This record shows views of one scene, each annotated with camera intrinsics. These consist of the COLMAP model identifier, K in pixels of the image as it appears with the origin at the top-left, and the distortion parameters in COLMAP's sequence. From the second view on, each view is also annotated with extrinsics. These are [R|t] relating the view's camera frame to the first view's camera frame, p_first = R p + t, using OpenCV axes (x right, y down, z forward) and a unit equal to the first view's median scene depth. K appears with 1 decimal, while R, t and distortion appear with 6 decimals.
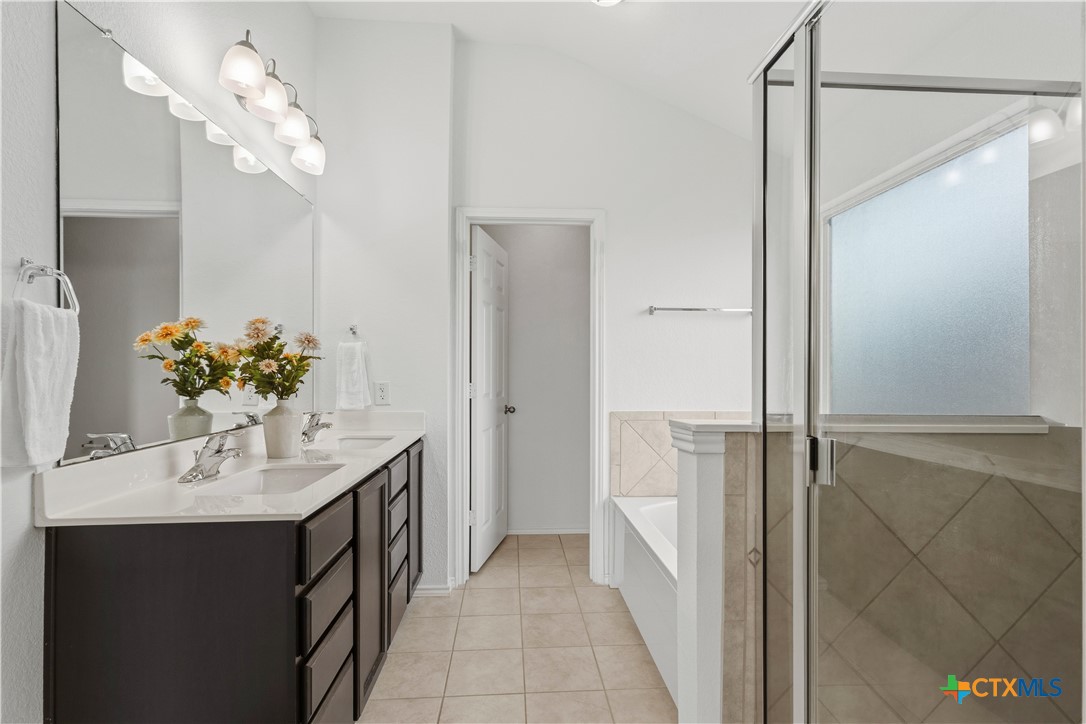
lens RADIAL K [[508.6, 0, 540.2], [0, 508.6, 369.3], [0, 0, 1]] dist [0.006968, -0.001546]
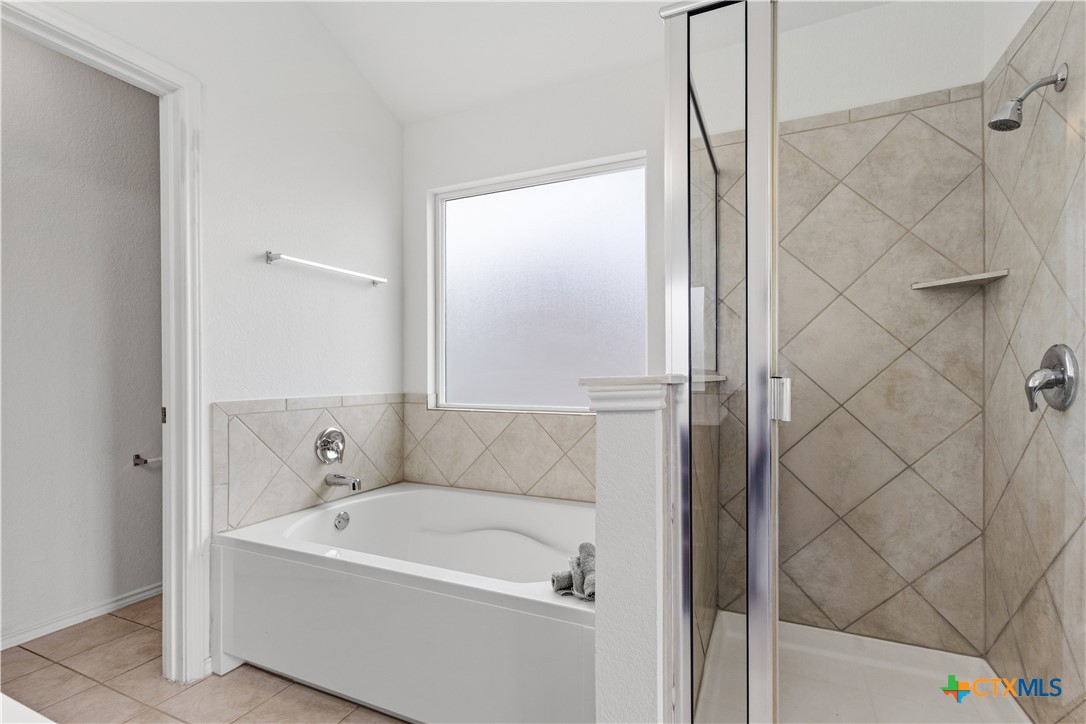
lens RADIAL K [[508.6, 0, 536.1], [0, 508.6, 376.6], [0, 0, 1]] dist [0.006968, -0.001546]
pose [[0.462756, -0.009144, 0.886438, -0.345339], [-0.000897, 0.999941, 0.010783, 0.061047], [-0.886485, -0.005785, 0.462721, 0.486984]]
